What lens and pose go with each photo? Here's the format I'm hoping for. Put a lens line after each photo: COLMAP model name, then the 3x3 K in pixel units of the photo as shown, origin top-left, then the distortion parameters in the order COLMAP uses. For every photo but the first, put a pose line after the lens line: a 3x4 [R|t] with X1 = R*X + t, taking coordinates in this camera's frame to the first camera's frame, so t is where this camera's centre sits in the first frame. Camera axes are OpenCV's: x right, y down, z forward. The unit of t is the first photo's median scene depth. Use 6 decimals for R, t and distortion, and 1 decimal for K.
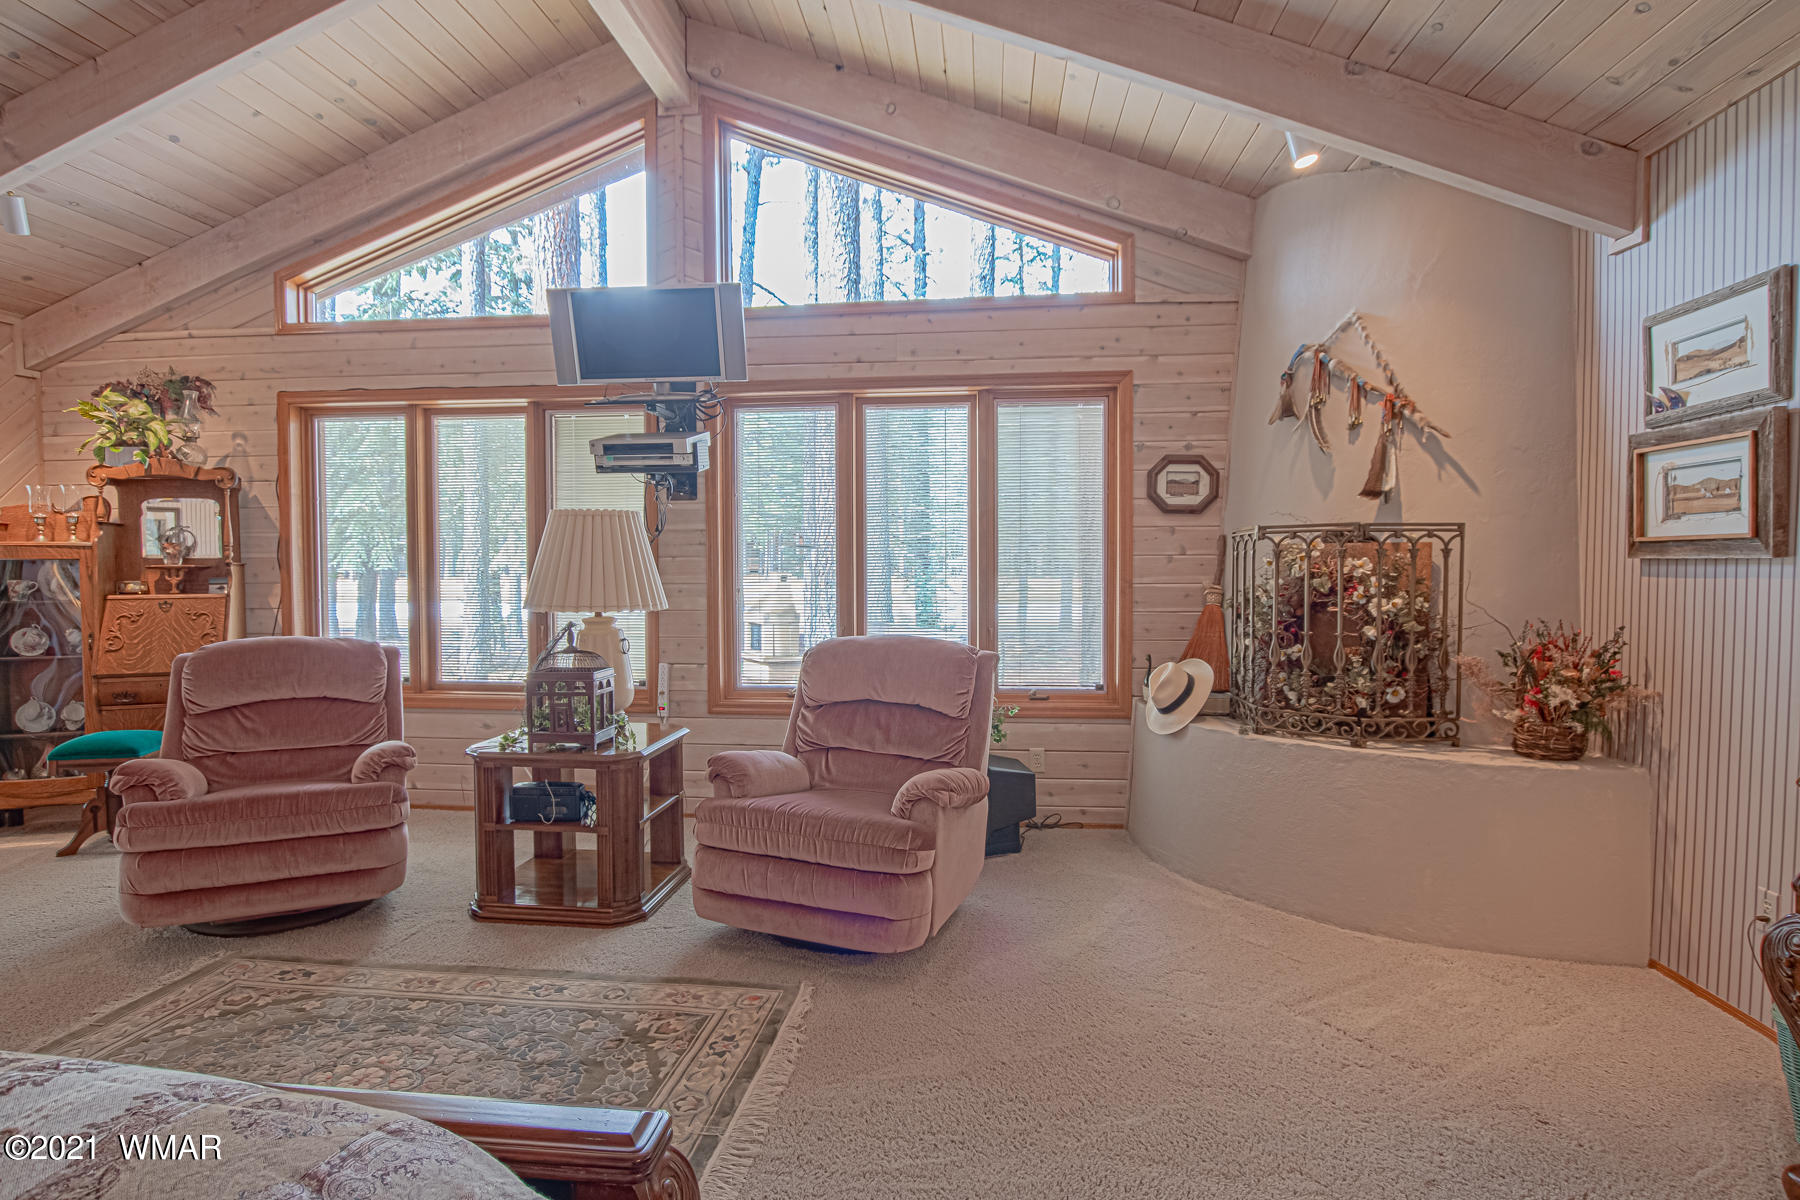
lens RADIAL K [[944.2, 0, 891.4], [0, 944.2, 603.1], [0, 0, 1]] dist [-0.029249, 0.008133]
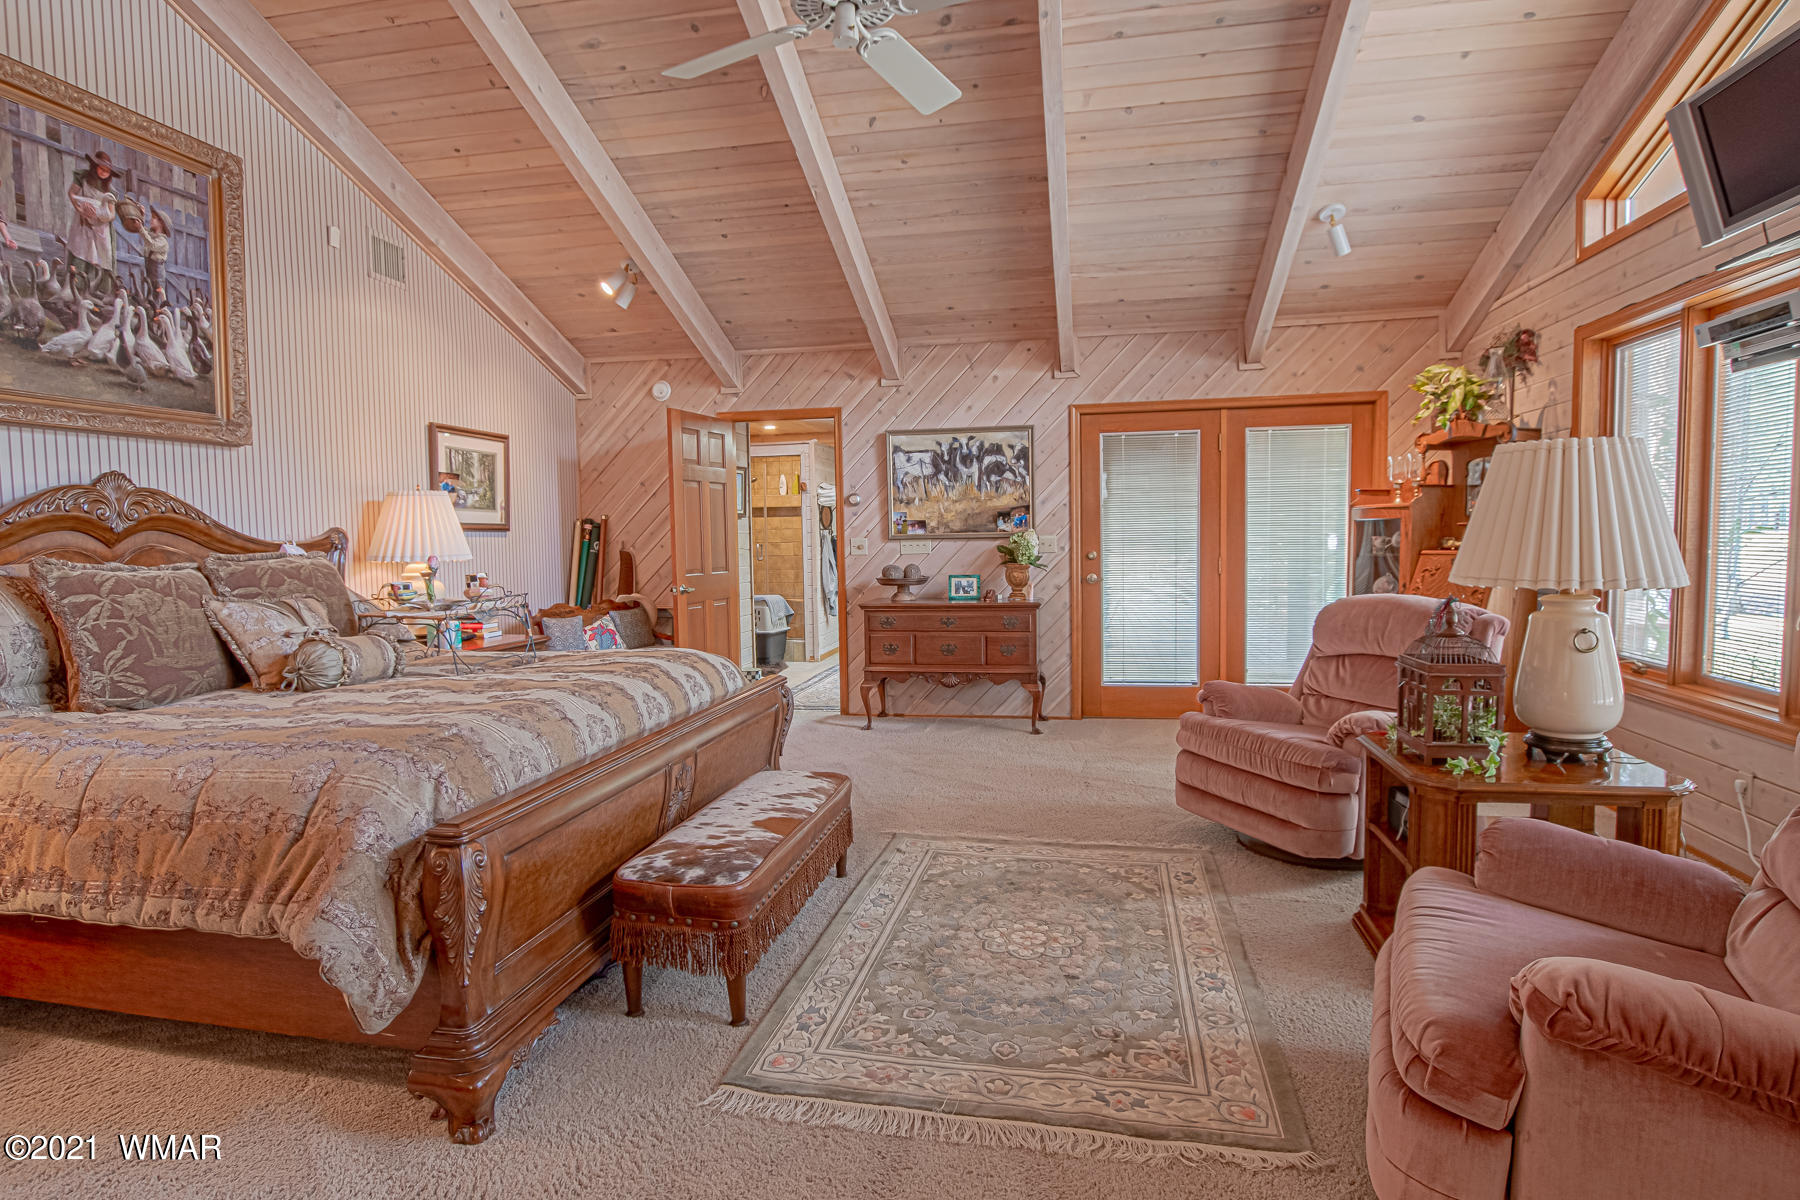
lens RADIAL K [[962.8, 0, 893.2], [0, 962.8, 603.4], [0, 0, 1]] dist [-0.024385, 0.003547]
pose [[-0.093327, 0.074063, -0.992877, 0.470541], [-0.022986, 0.996803, 0.076516, -0.023561], [0.995370, 0.029963, -0.091326, 0.615548]]
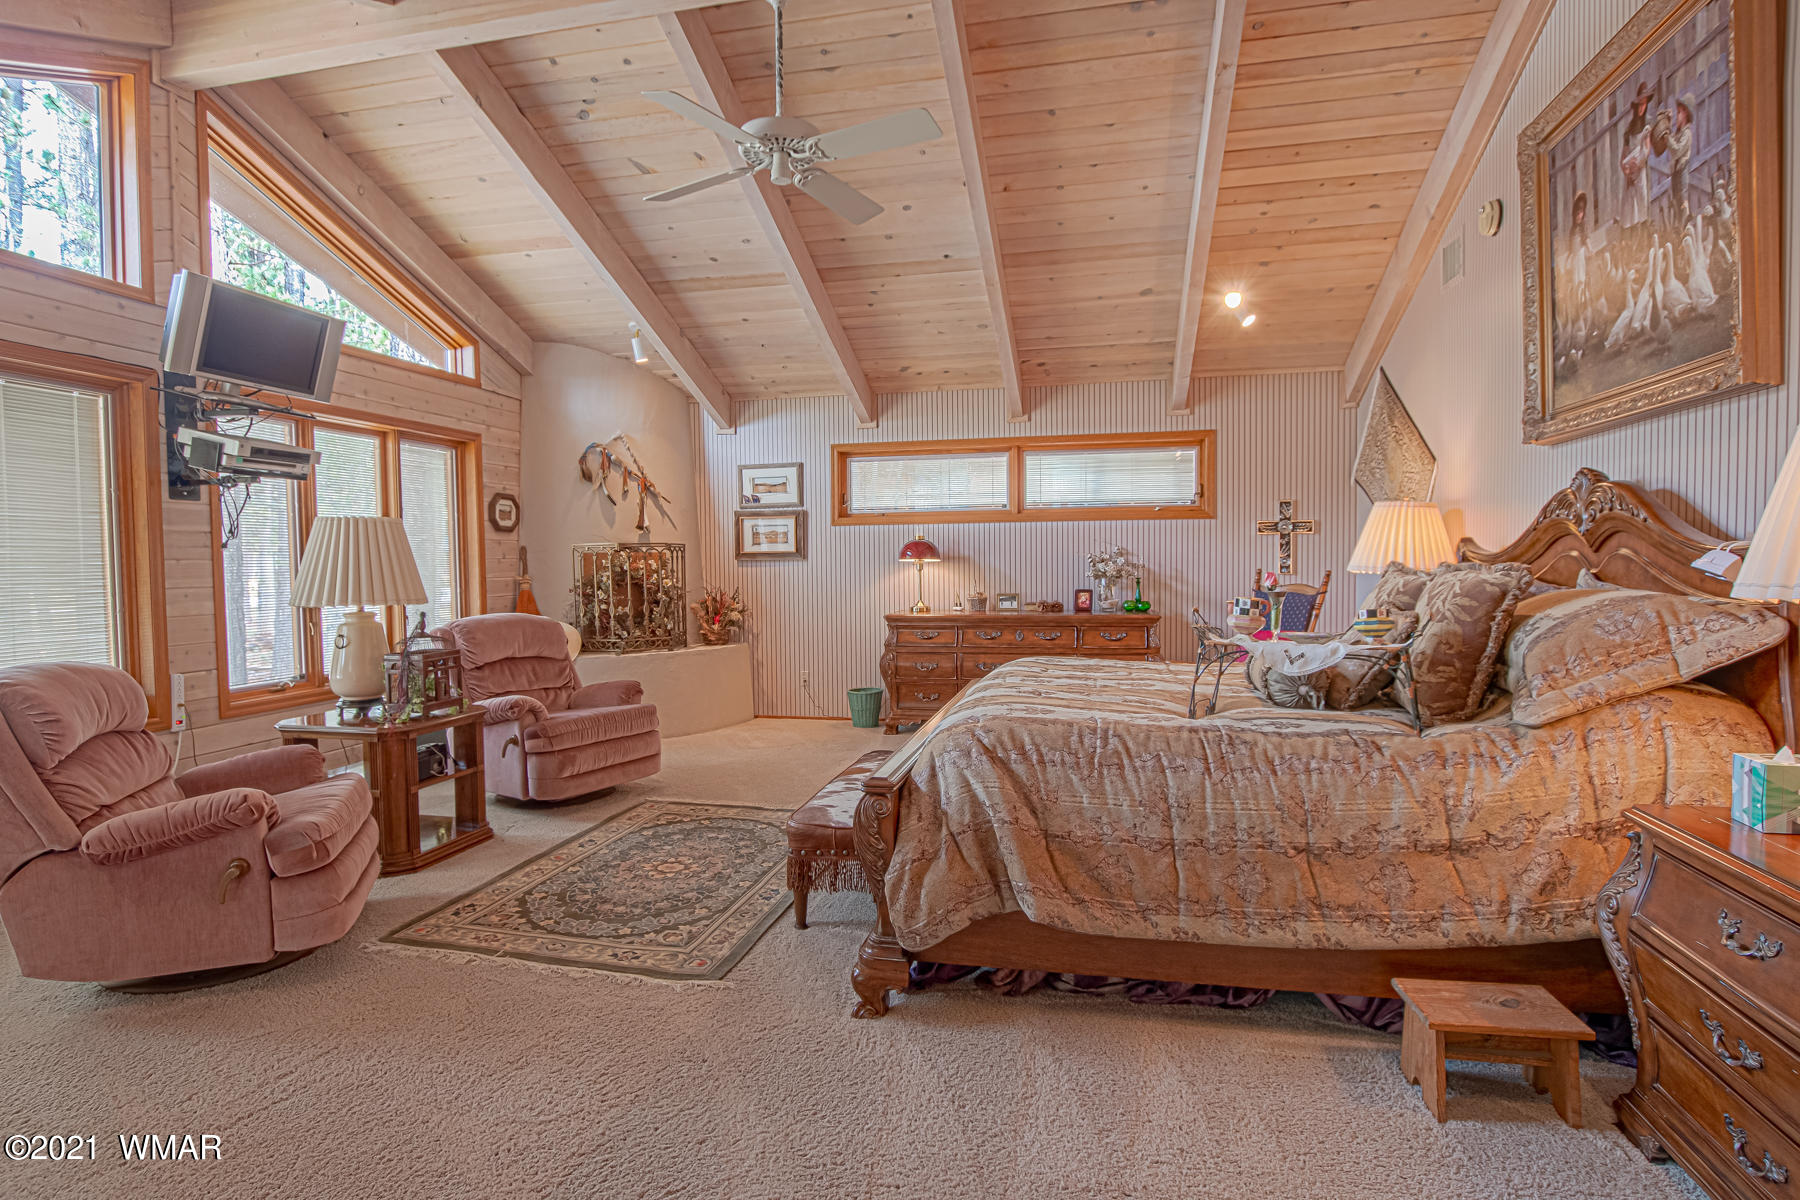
lens RADIAL K [[944.2, 0, 891.4], [0, 944.2, 603.1], [0, 0, 1]] dist [-0.029249, 0.008133]
pose [[0.115899, -0.043368, 0.992314, -1.459678], [0.051587, 0.997961, 0.037590, -0.005416], [-0.991920, 0.046834, 0.117900, 0.255392]]
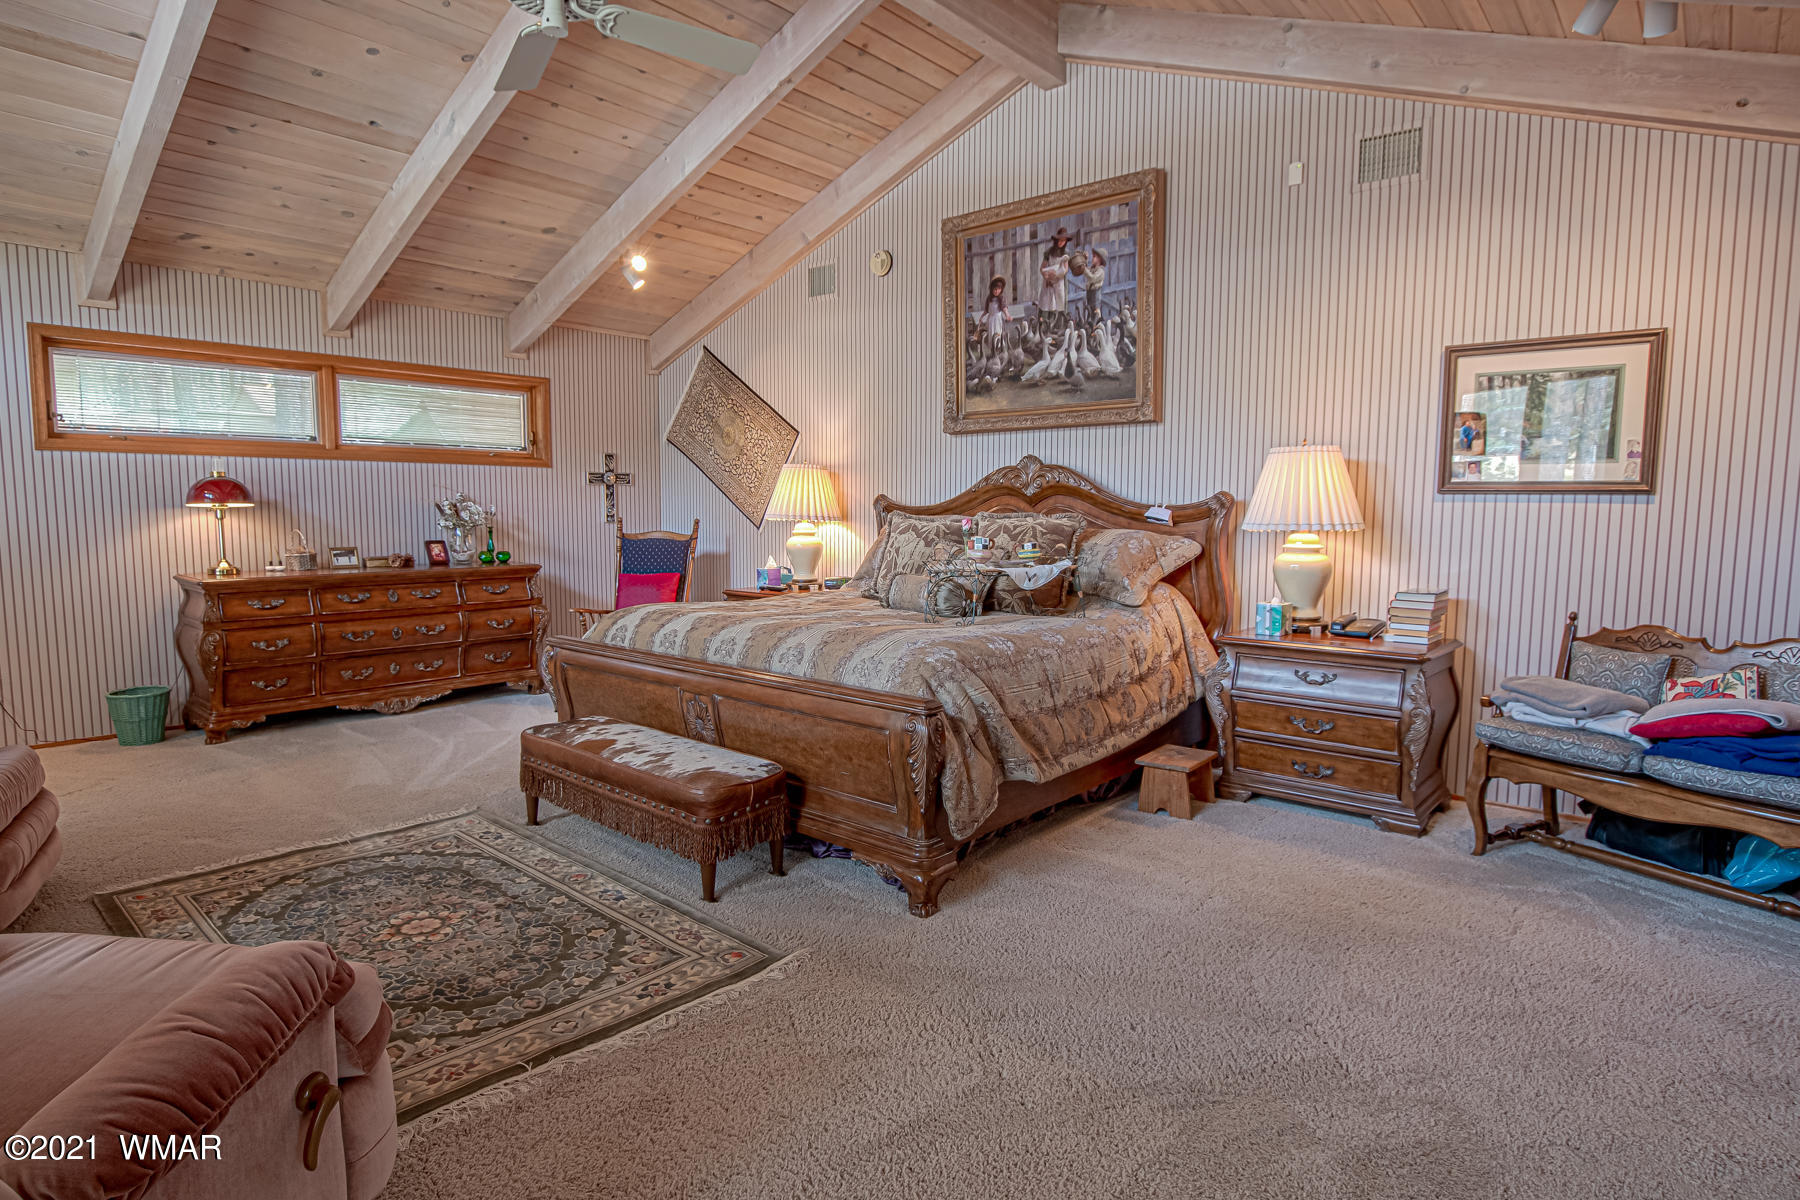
lens RADIAL K [[962.8, 0, 893.2], [0, 962.8, 603.4], [0, 0, 1]] dist [-0.024385, 0.003547]
pose [[-0.820446, -0.058001, 0.568774, -1.176758], [0.020821, 0.991150, 0.131107, -0.039139], [-0.571345, 0.119409, -0.811977, 1.075146]]
